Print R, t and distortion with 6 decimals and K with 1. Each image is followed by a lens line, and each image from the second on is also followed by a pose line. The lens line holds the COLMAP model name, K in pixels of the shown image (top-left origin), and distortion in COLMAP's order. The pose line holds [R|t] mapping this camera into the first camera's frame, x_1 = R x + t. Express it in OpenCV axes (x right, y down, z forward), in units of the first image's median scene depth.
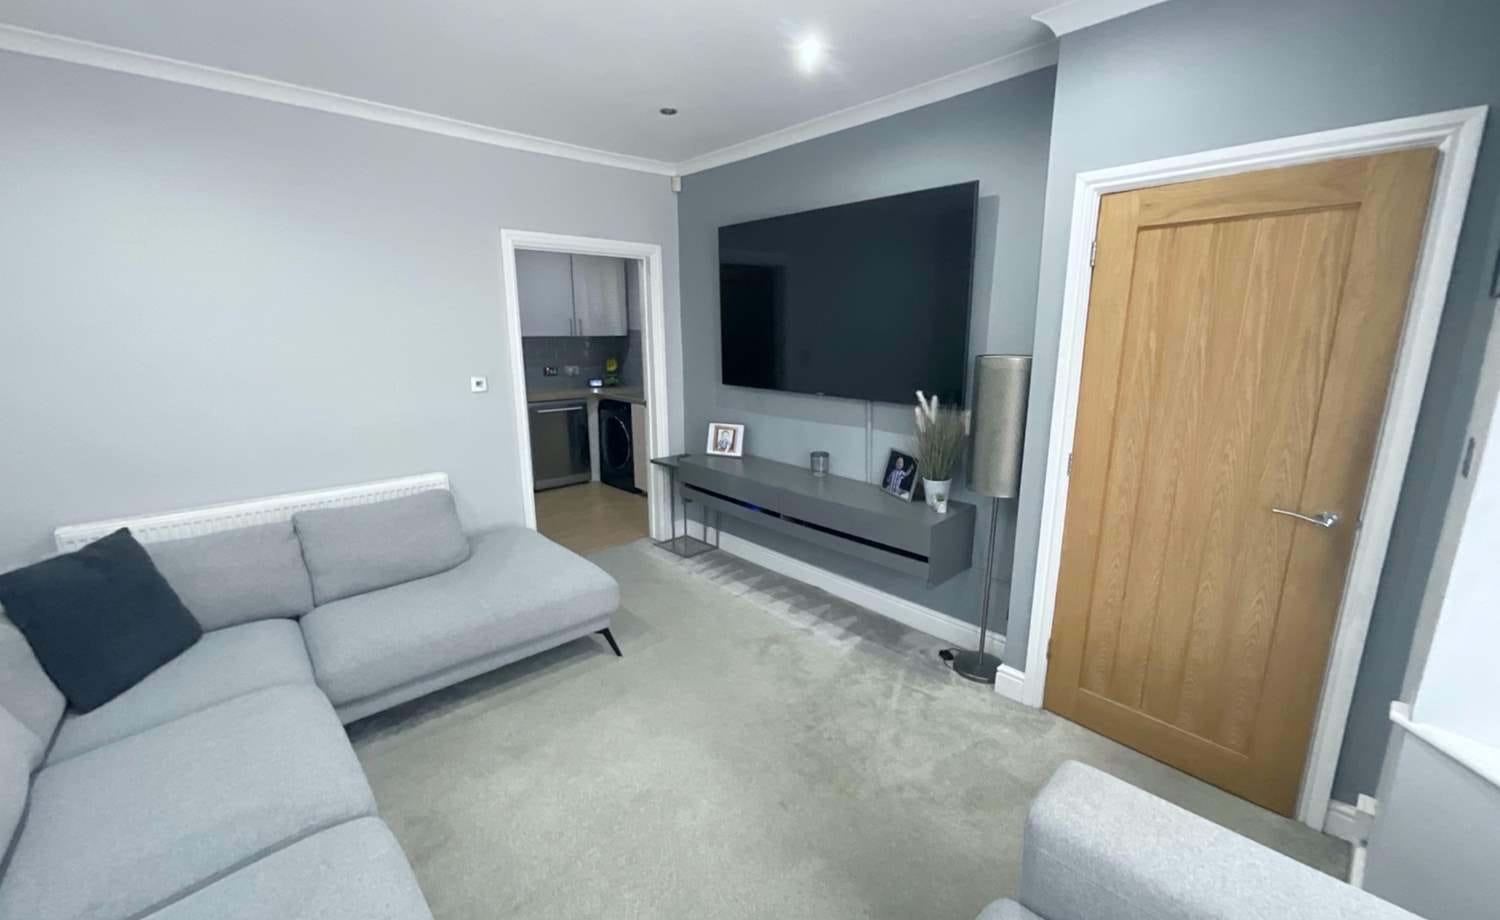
lens RADIAL K [[609.5, 0, 750.0], [0, 609.5, 460.0], [0, 0, 1]] dist [-0.005030, -0.000068]
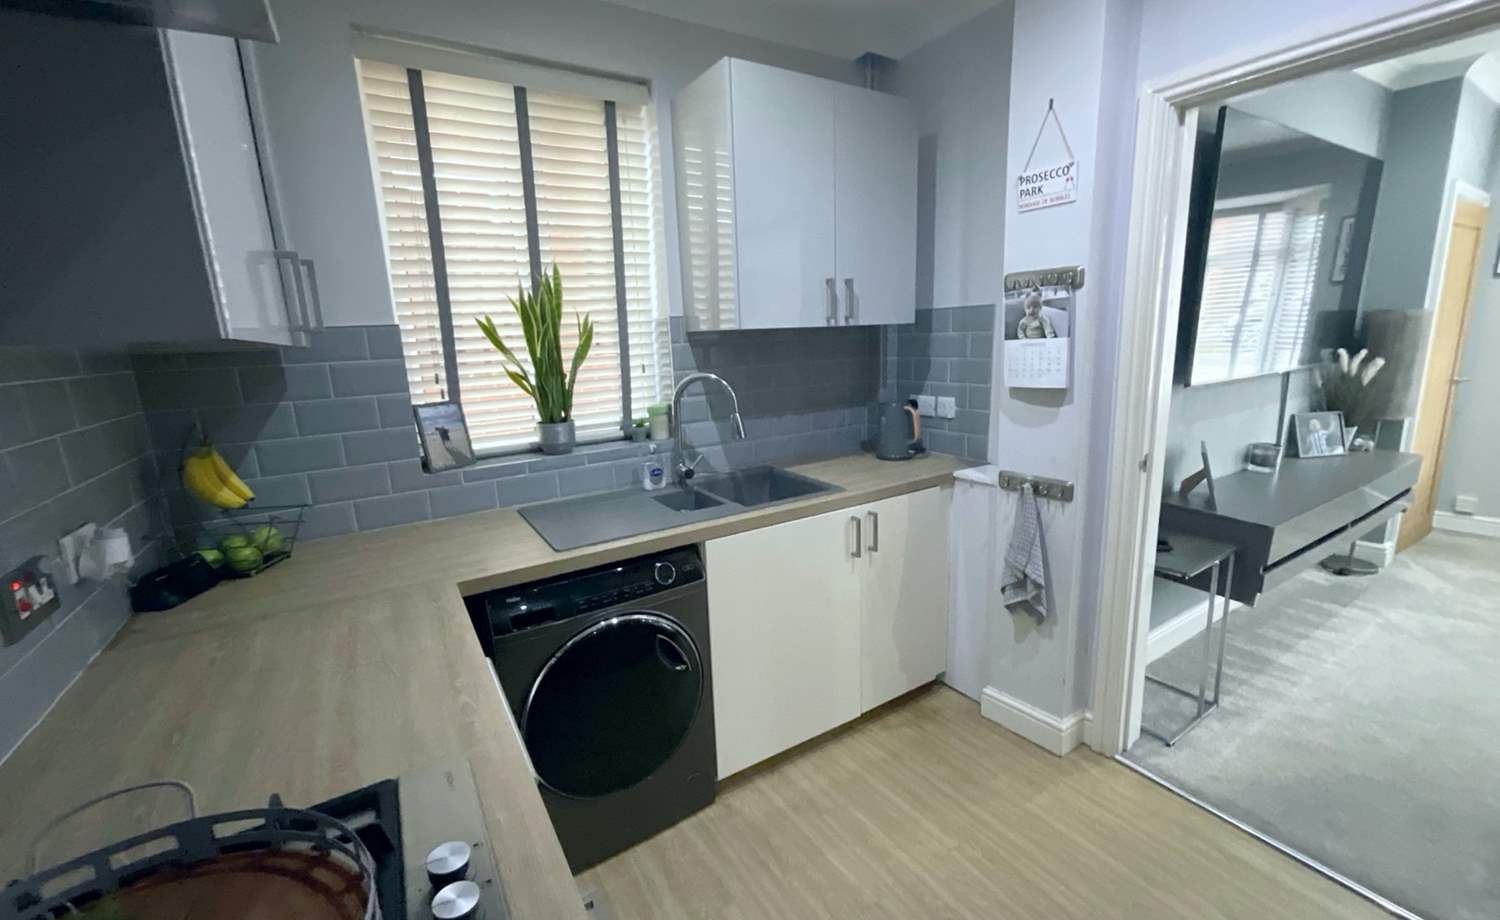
lens RADIAL K [[609.5, 0, 750.0], [0, 609.5, 460.0], [0, 0, 1]] dist [-0.005030, -0.000068]
pose [[0.192362, -0.207277, 0.959183, -0.866457], [0.251104, 0.955294, 0.156078, -0.315874], [-0.948654, 0.210831, 0.235810, 1.599649]]
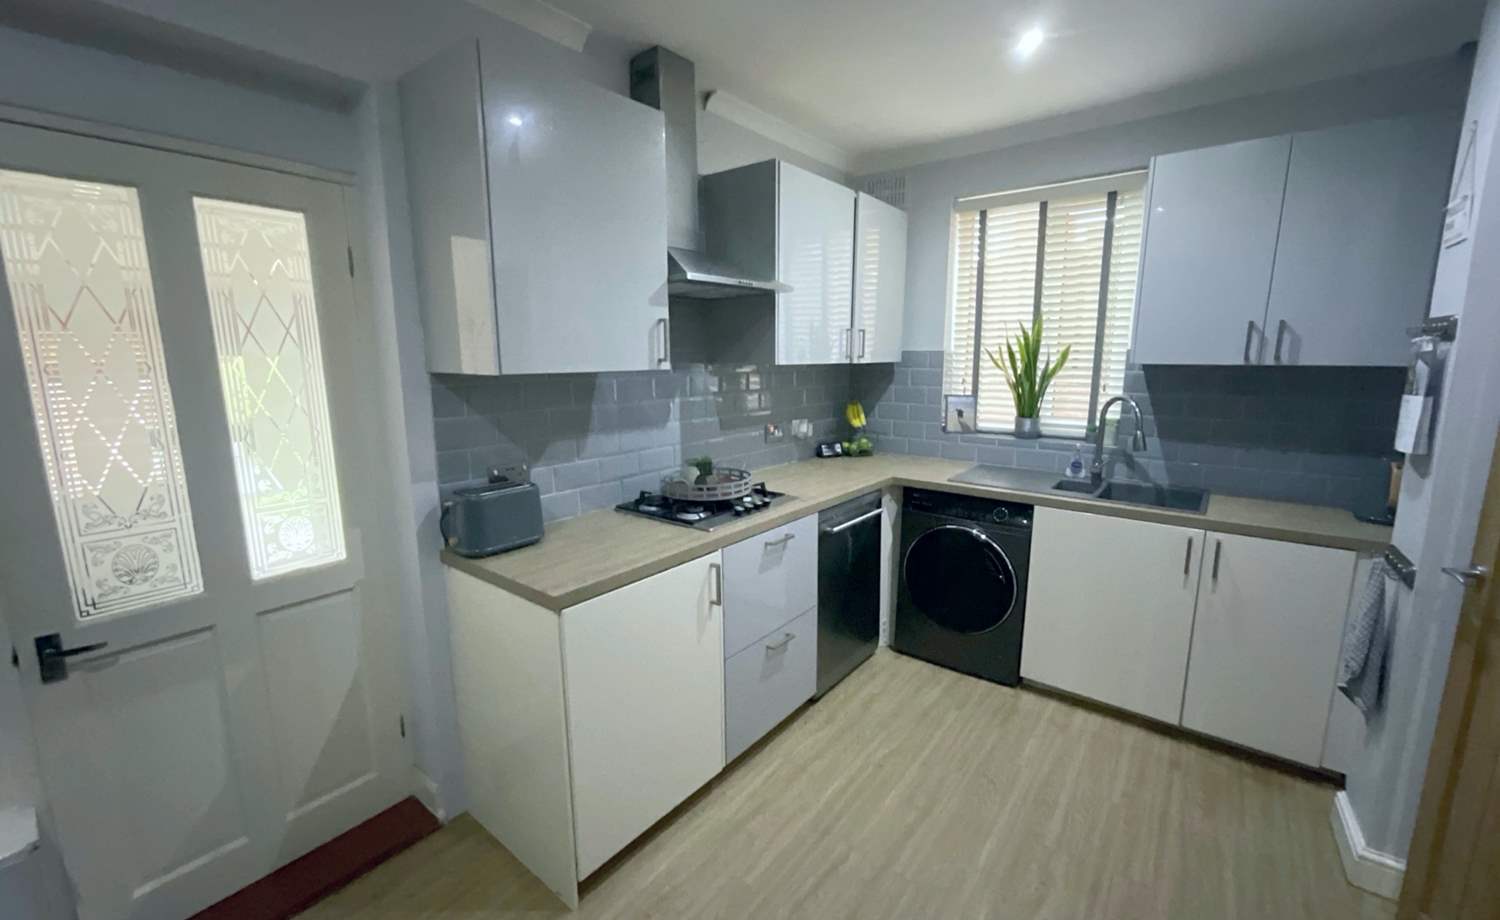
lens RADIAL K [[609.5, 0, 750.0], [0, 609.5, 460.0], [0, 0, 1]] dist [-0.005030, -0.000068]
pose [[0.988694, -0.029983, 0.146919, -0.855649], [0.035972, 0.998619, -0.038280, -0.209961], [-0.145569, 0.043132, 0.988407, 1.015952]]
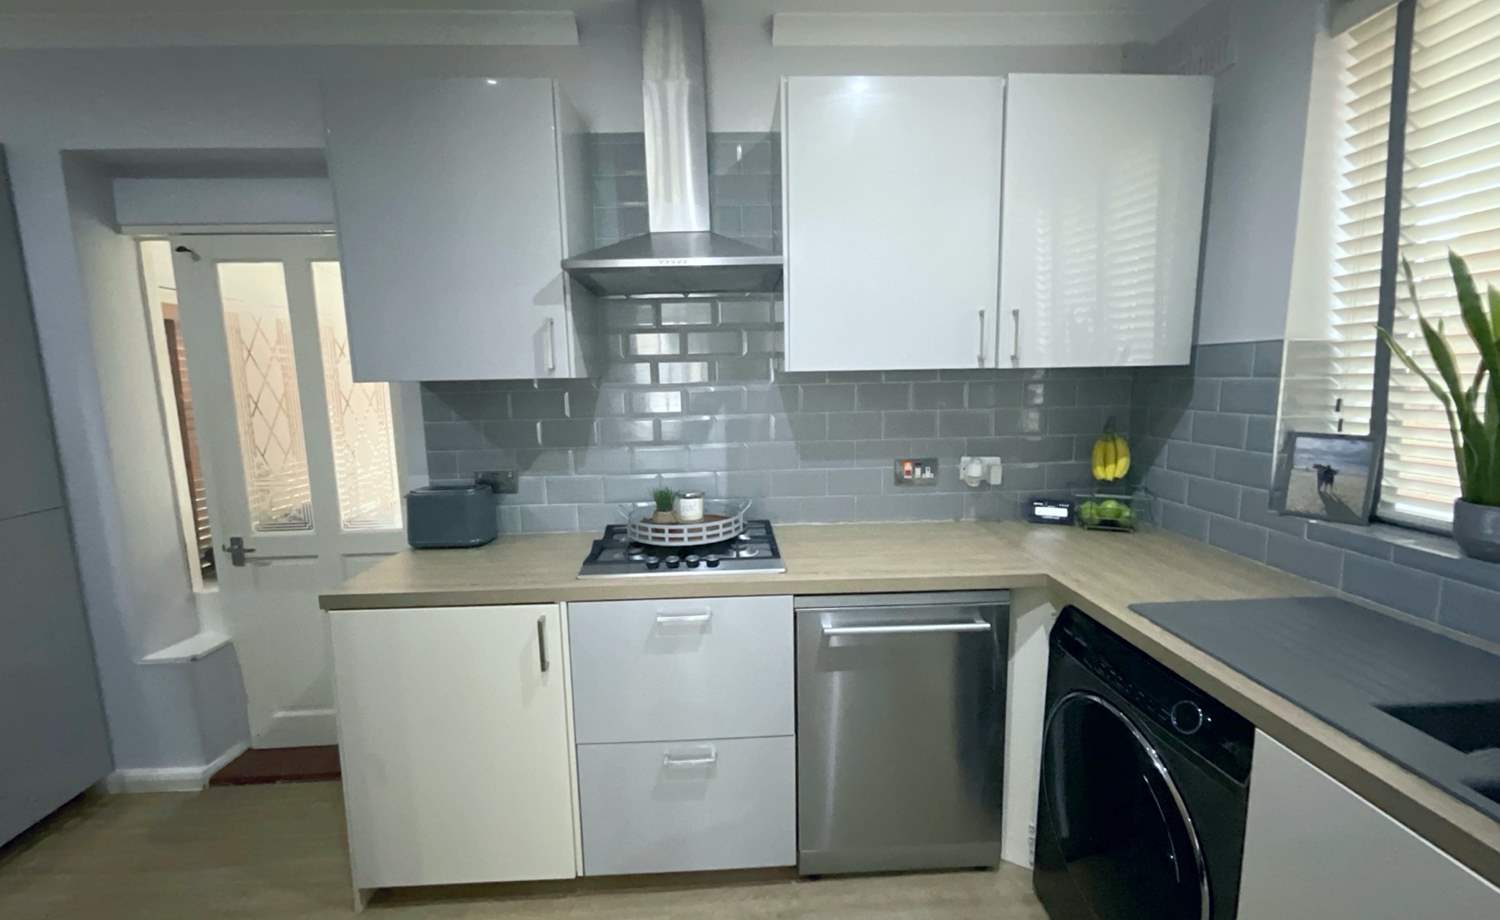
lens RADIAL K [[604.5, 0, 737.5], [0, 604.5, 460.1], [0, 0, 1]] dist [-0.001601, 0.000087]
pose [[0.758781, 0.072311, -0.647320, -0.363887], [-0.118544, 0.992552, -0.028079, -0.263334], [0.640468, 0.098041, 0.761701, 1.354969]]
